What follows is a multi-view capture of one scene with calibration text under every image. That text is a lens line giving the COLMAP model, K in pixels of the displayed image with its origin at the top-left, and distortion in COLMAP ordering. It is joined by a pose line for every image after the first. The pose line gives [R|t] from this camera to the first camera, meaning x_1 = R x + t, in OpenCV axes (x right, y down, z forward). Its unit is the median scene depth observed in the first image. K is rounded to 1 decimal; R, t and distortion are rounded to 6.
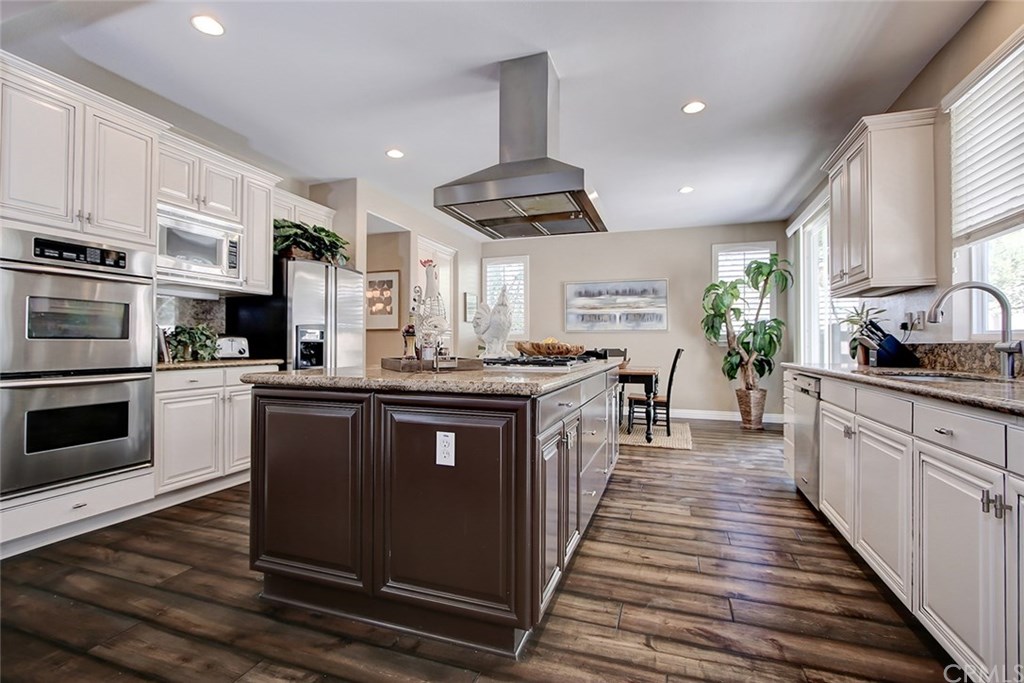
lens RADIAL K [[472.2, 0, 528.8], [0, 472.2, 339.8], [0, 0, 1]] dist [-0.002230, -0.000707]
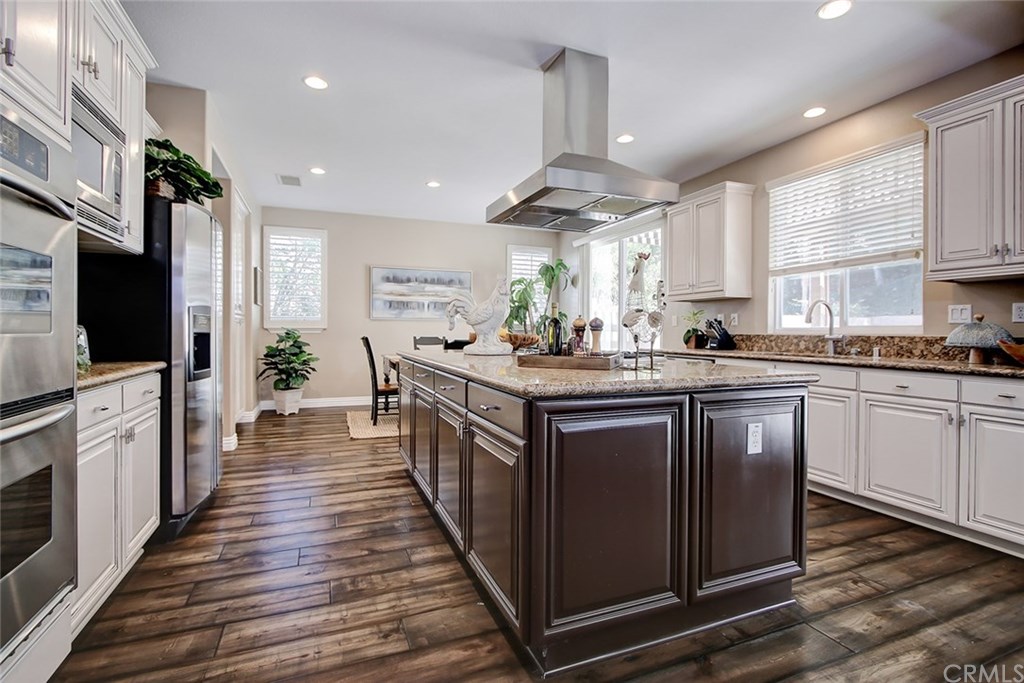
lens RADIAL K [[464.5, 0, 500.1], [0, 464.5, 333.4], [0, 0, 1]] dist [-0.003339, -0.000359]
pose [[0.761187, -0.003390, 0.648523, -0.380052], [-0.009190, 0.999830, 0.016013, -0.006204], [-0.648467, -0.018149, 0.761026, 0.168089]]
